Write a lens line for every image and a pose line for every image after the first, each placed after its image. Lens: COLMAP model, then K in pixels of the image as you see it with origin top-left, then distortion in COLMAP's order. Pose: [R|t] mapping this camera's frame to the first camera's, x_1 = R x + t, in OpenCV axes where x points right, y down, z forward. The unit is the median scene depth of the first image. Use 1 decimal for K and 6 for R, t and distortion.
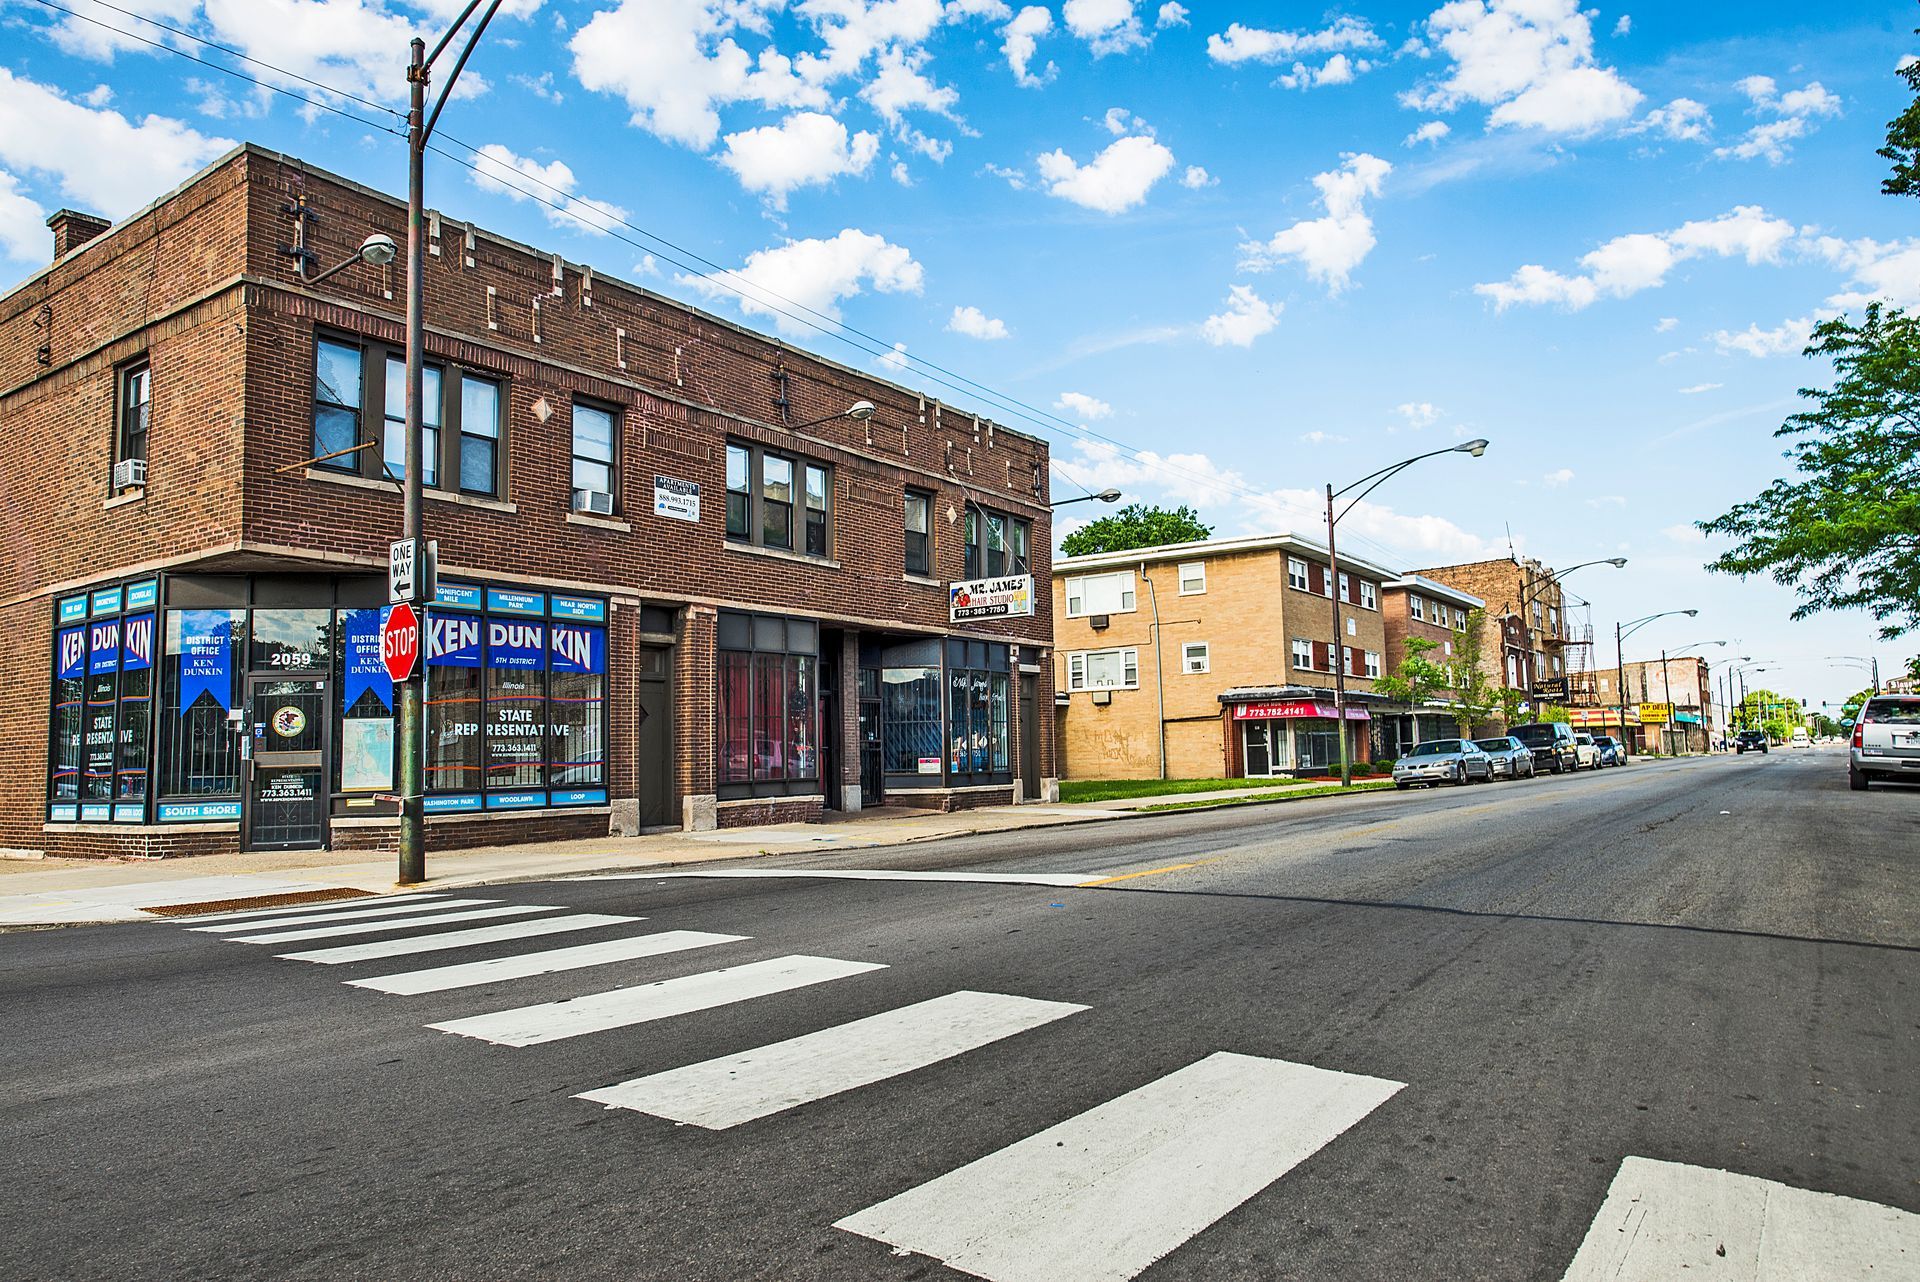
lens RADIAL K [[1268.6, 0, 960.0], [0, 1268.6, 641.0], [0, 0, 1]] dist [0.004145, -0.001355]
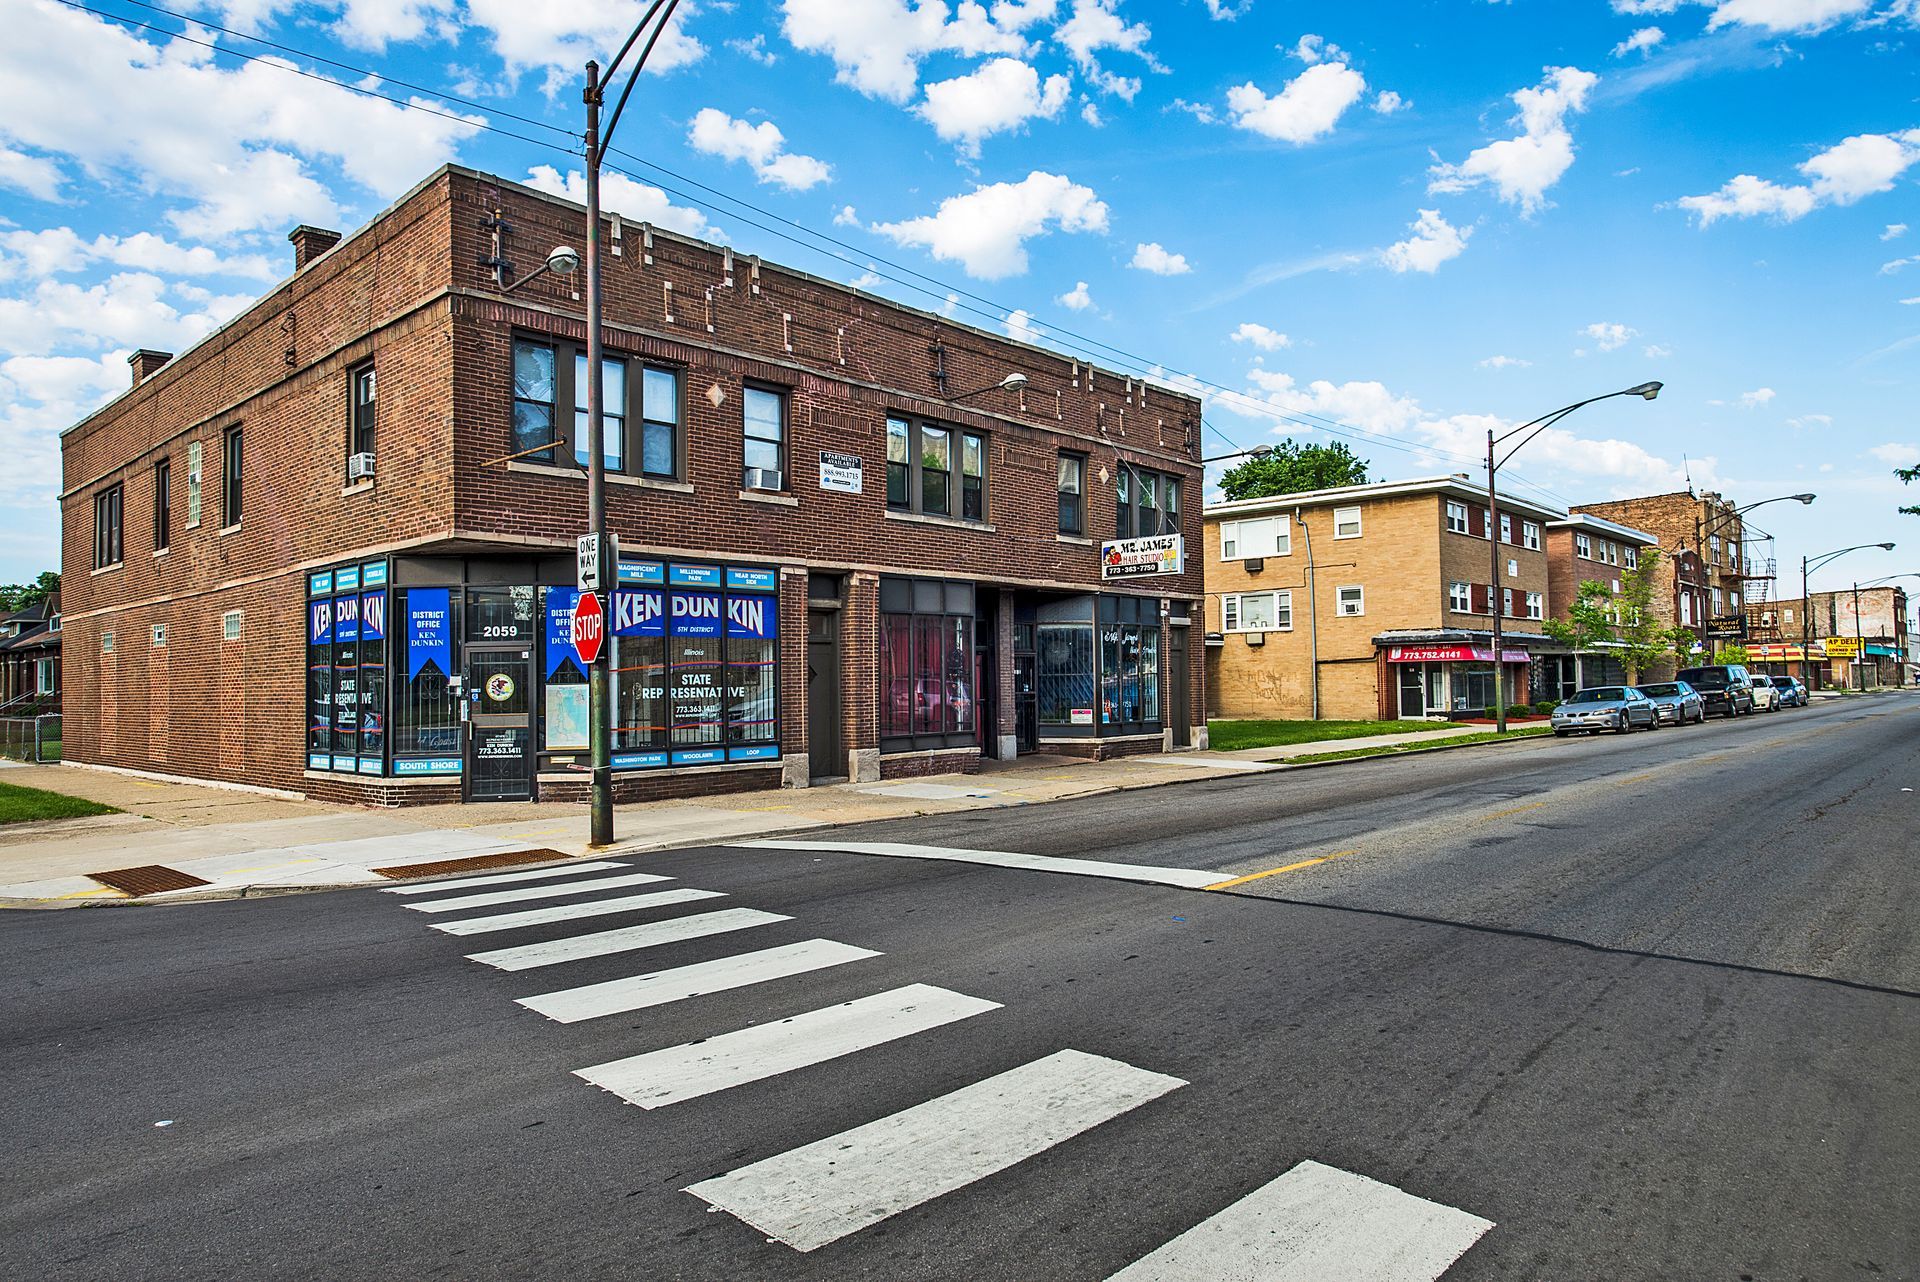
lens RADIAL K [[1200.8, 0, 958.9], [0, 1200.8, 639.8], [0, 0, 1]] dist [0.001992, -0.000327]
pose [[0.990831, 0.003824, -0.135053, 0.012021], [0.004138, 0.998271, 0.058626, -0.031005], [0.135044, -0.058648, 0.989102, 0.008293]]
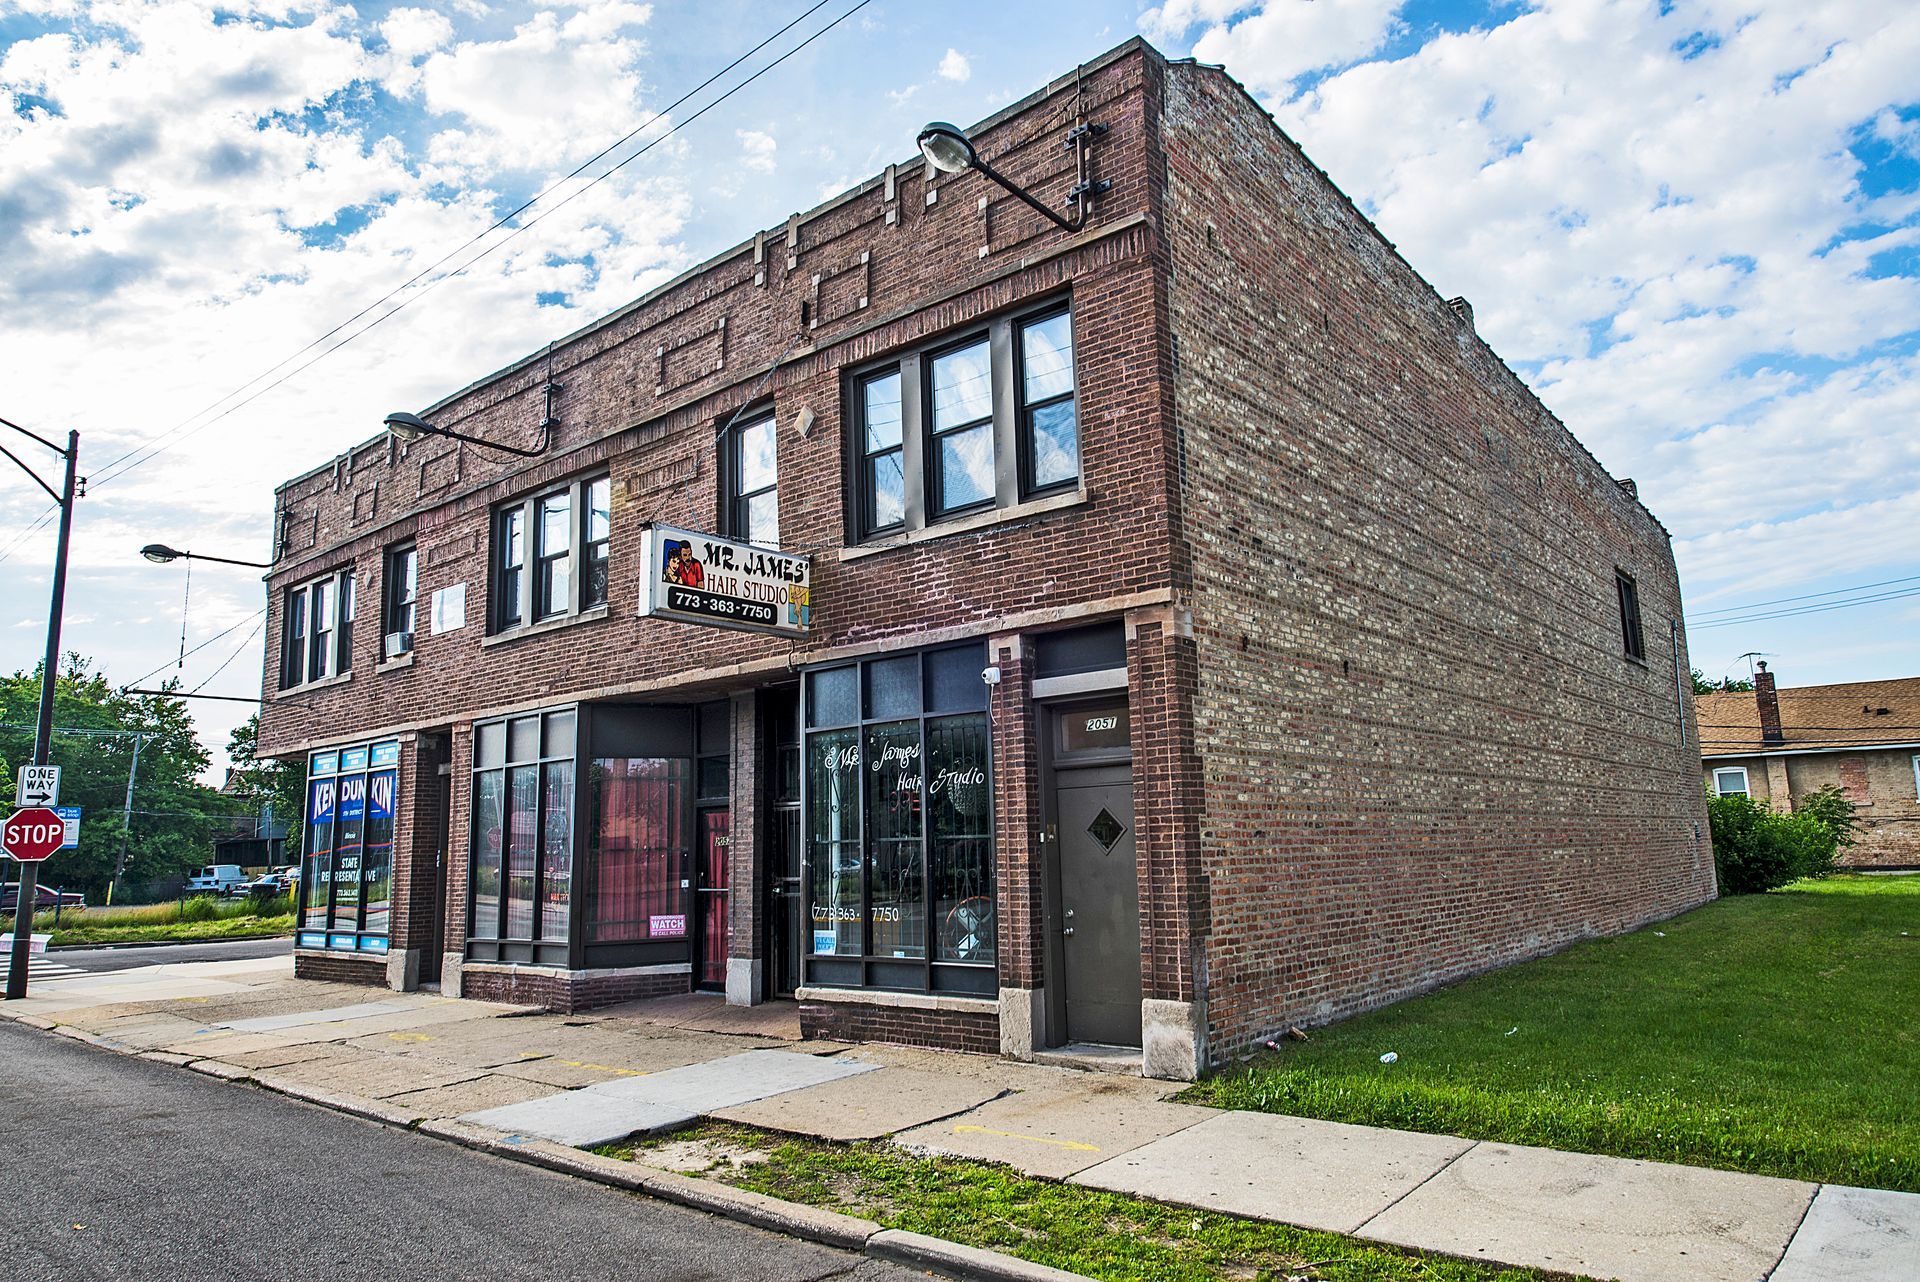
lens RADIAL K [[1200.8, 0, 958.9], [0, 1200.8, 639.8], [0, 0, 1]] dist [0.001992, -0.000327]
pose [[-0.093330, -0.141430, -0.985539, 0.577106], [0.125420, 0.980304, -0.152556, 0.083164], [0.987704, -0.137844, -0.073754, 1.431808]]
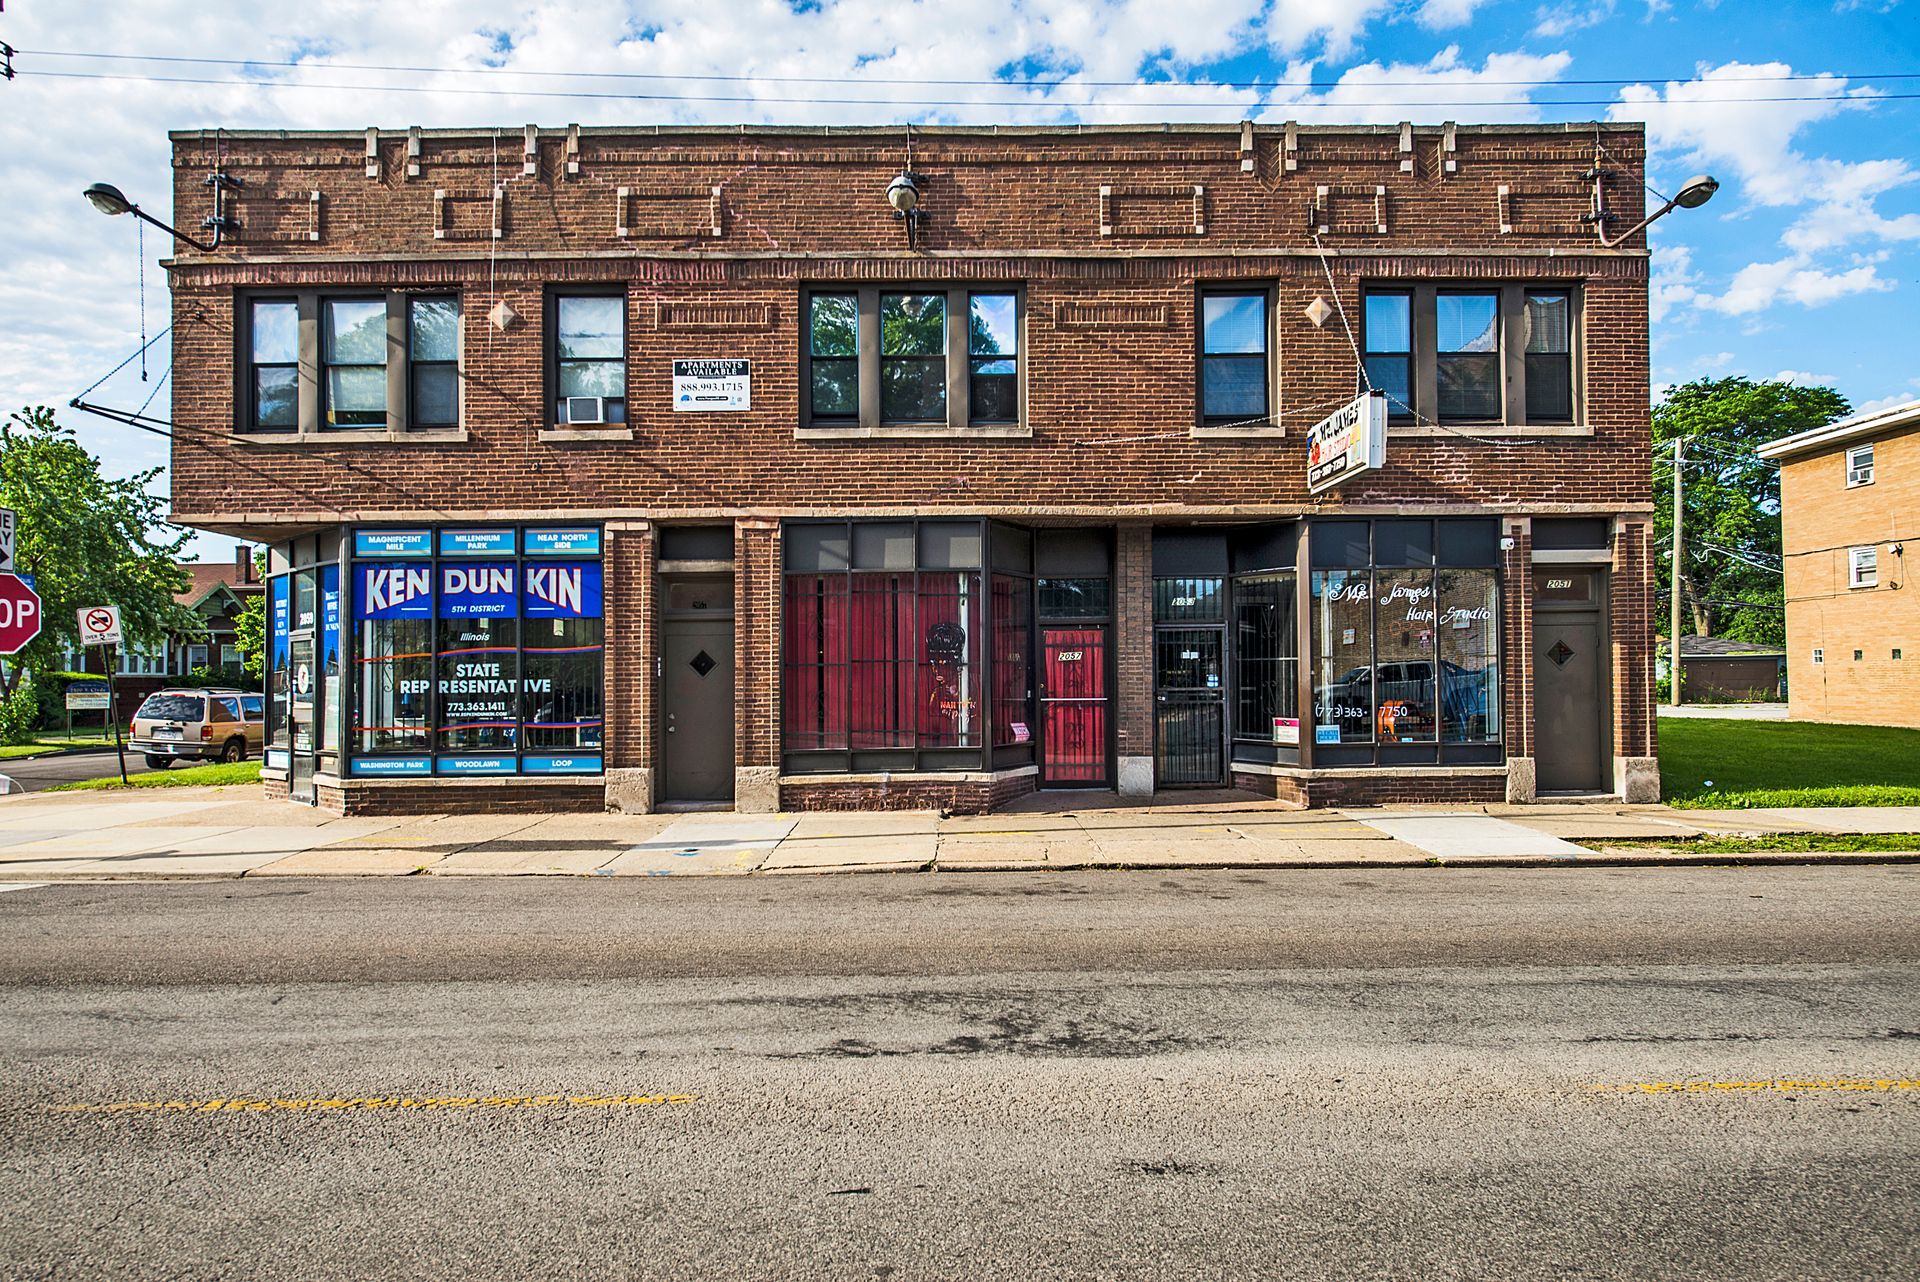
lens RADIAL K [[1200.8, 0, 958.9], [0, 1200.8, 639.8], [0, 0, 1]] dist [0.001992, -0.000327]
pose [[0.577317, -0.007091, -0.816489, 0.468425], [0.073095, 0.996396, 0.043029, 0.022751], [0.813242, -0.084523, 0.575755, 0.697234]]
